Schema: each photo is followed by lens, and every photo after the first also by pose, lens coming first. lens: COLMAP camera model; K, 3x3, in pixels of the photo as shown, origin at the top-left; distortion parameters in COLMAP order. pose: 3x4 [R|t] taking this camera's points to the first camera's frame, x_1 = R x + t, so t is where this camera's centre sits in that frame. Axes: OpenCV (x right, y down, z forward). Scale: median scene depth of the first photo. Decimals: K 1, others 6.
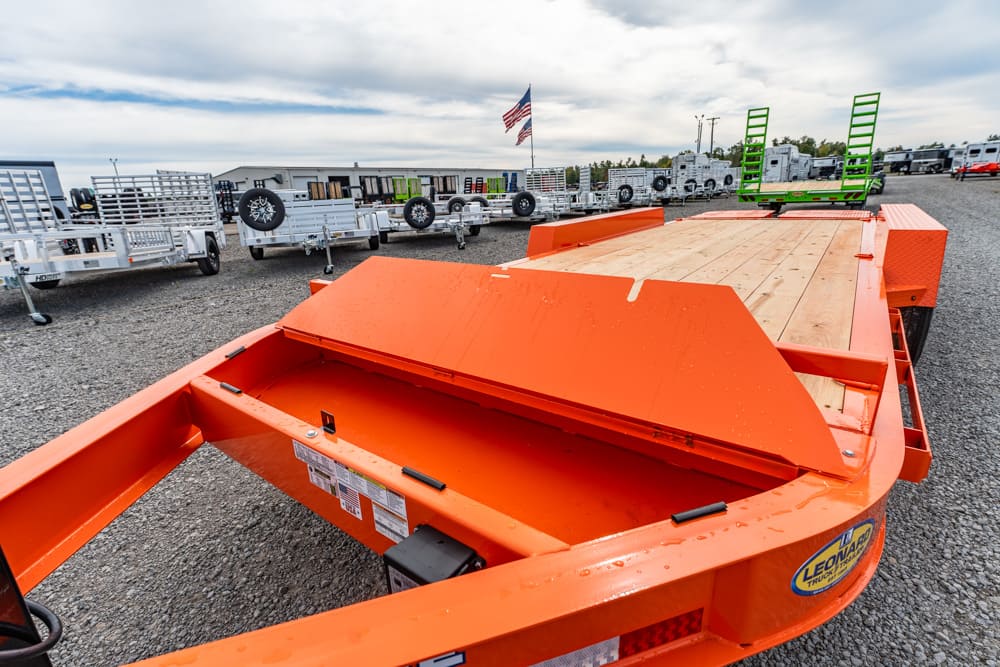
lens RADIAL K [[465.3, 0, 500.0], [0, 465.3, 333.5], [0, 0, 1]] dist [0.000957, -0.000190]
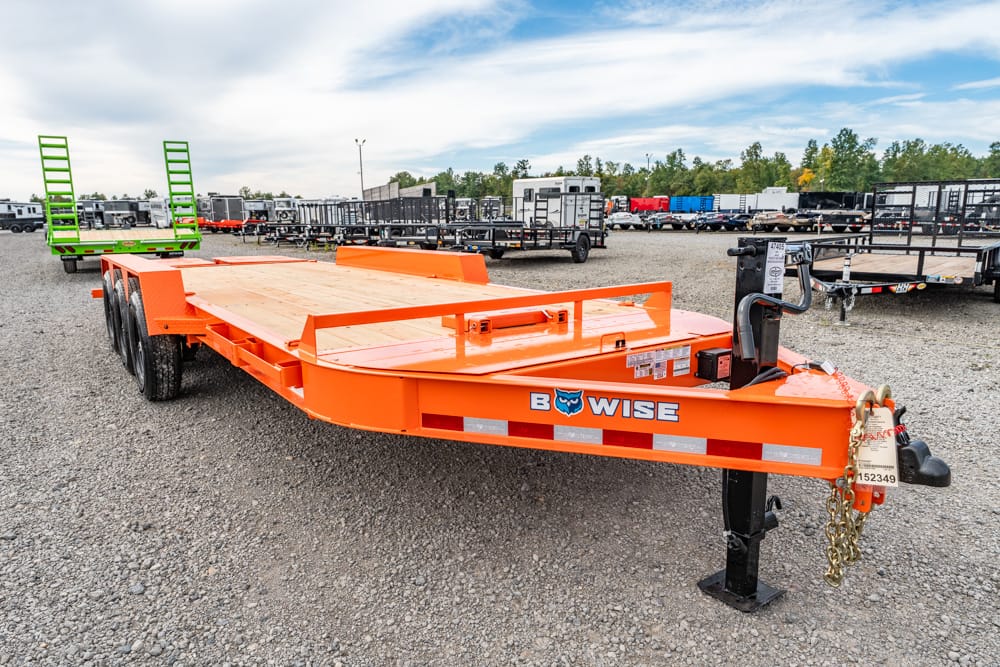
lens RADIAL K [[667.7, 0, 496.0], [0, 667.7, 328.4], [0, 0, 1]] dist [0.000872, 0.003047]
pose [[0.292270, -0.116855, 0.949170, -0.151270], [0.283024, 0.958616, 0.030869, -0.003844], [-0.913496, 0.259616, 0.313248, 0.034923]]
